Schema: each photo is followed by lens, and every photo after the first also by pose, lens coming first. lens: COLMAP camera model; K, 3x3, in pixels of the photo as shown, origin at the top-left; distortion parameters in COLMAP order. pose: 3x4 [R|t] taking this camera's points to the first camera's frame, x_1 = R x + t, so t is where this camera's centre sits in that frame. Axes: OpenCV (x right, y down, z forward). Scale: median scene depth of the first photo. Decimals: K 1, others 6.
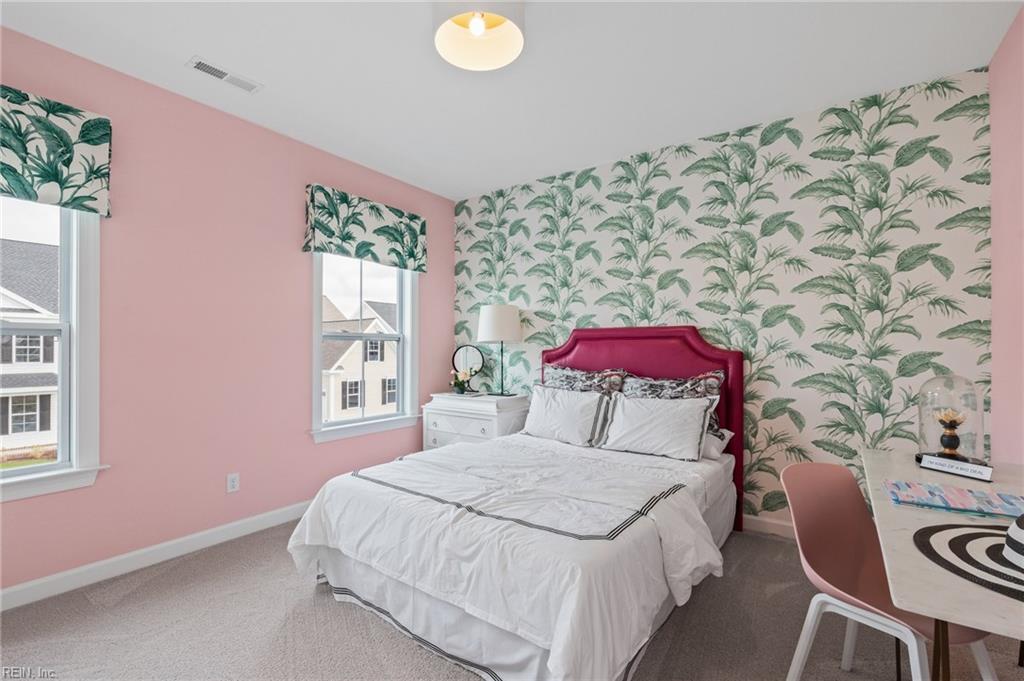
lens RADIAL K [[453.2, 0, 512.0], [0, 453.2, 340.5], [0, 0, 1]] dist [-0.020604, 0.000343]
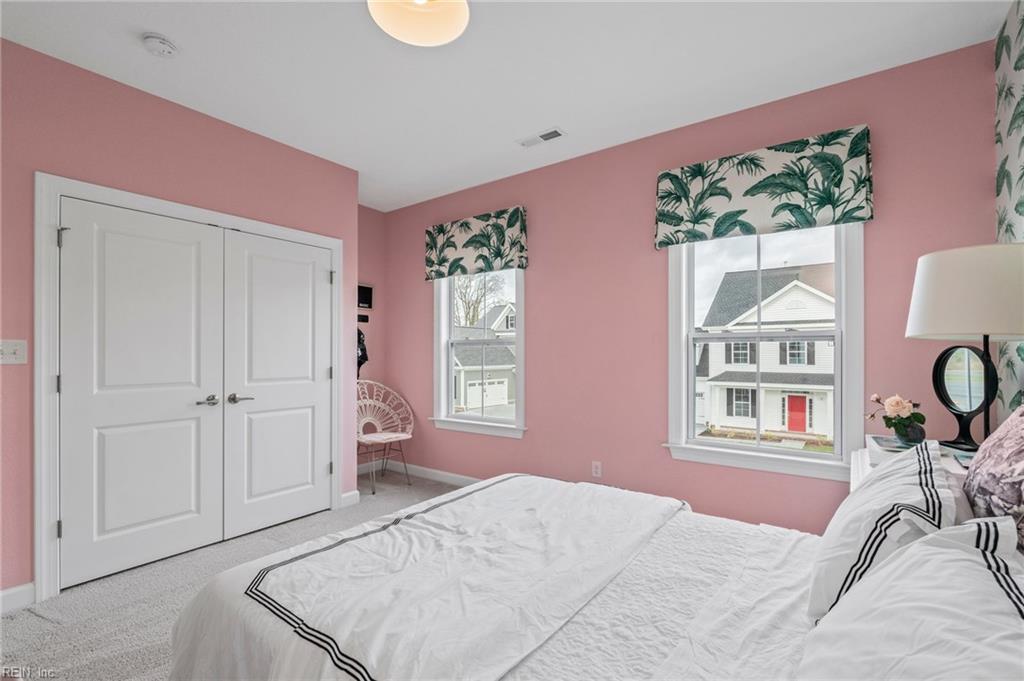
lens RADIAL K [[454.9, 0, 511.0], [0, 454.9, 345.4], [0, 0, 1]] dist [0.002656, -0.000030]
pose [[-0.020025, -0.014564, -0.999693, 0.431855], [0.019273, 0.999702, -0.014950, 0.008568], [0.999614, -0.019566, -0.019738, 0.625169]]
